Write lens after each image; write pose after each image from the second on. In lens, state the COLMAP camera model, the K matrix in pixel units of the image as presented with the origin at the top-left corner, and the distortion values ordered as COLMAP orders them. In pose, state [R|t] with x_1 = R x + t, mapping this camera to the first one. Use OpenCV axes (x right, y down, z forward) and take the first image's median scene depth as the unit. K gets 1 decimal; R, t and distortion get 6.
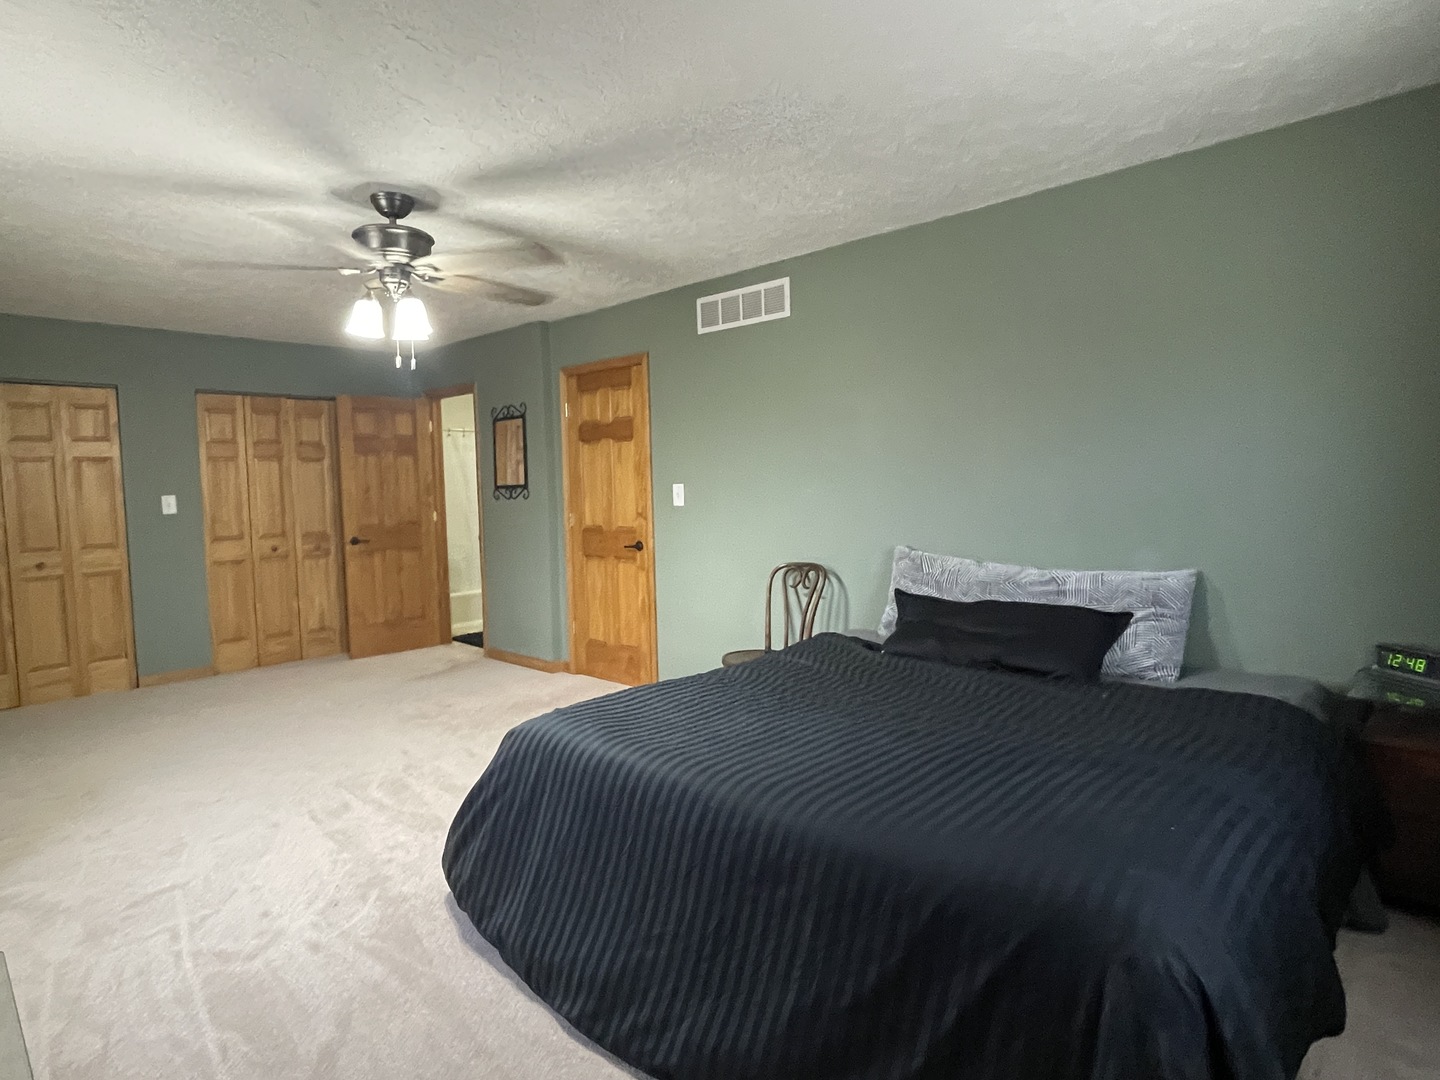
lens RADIAL K [[793.5, 0, 717.8], [0, 793.5, 534.4], [0, 0, 1]] dist [-0.017934, 0.008978]
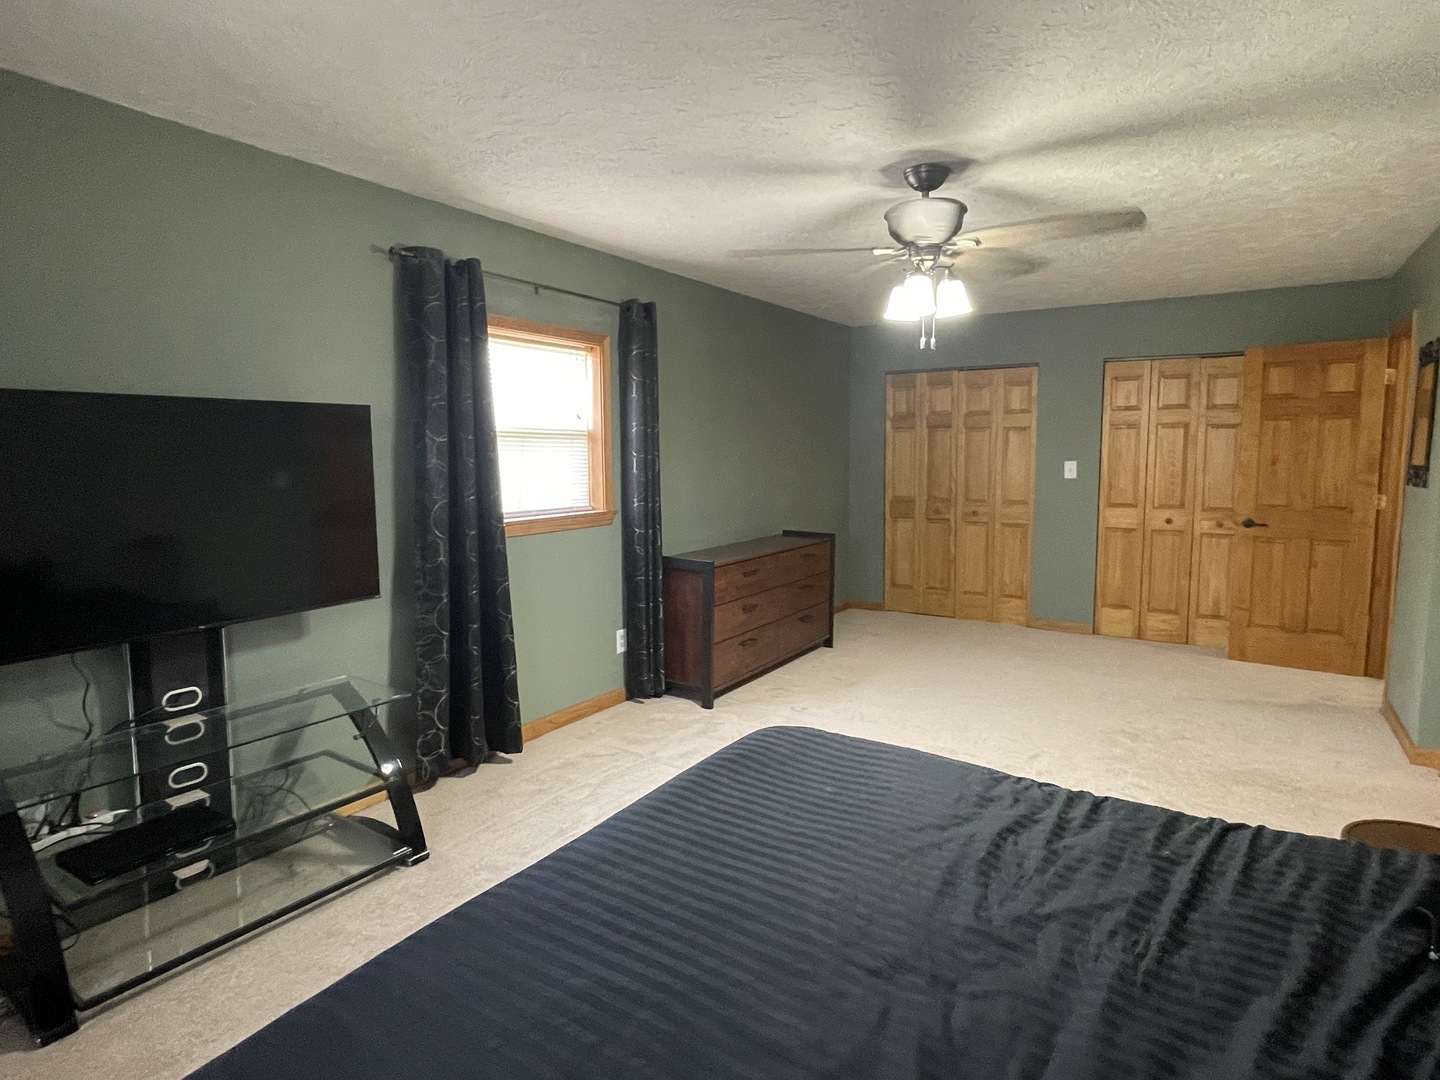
lens RADIAL K [[793.5, 0, 717.8], [0, 793.5, 534.4], [0, 0, 1]] dist [-0.017934, 0.008978]
pose [[0.158454, 0.129967, -0.978775, 0.295029], [-0.064588, 0.990540, 0.121073, -0.048106], [0.985252, 0.044033, 0.165350, 0.334374]]
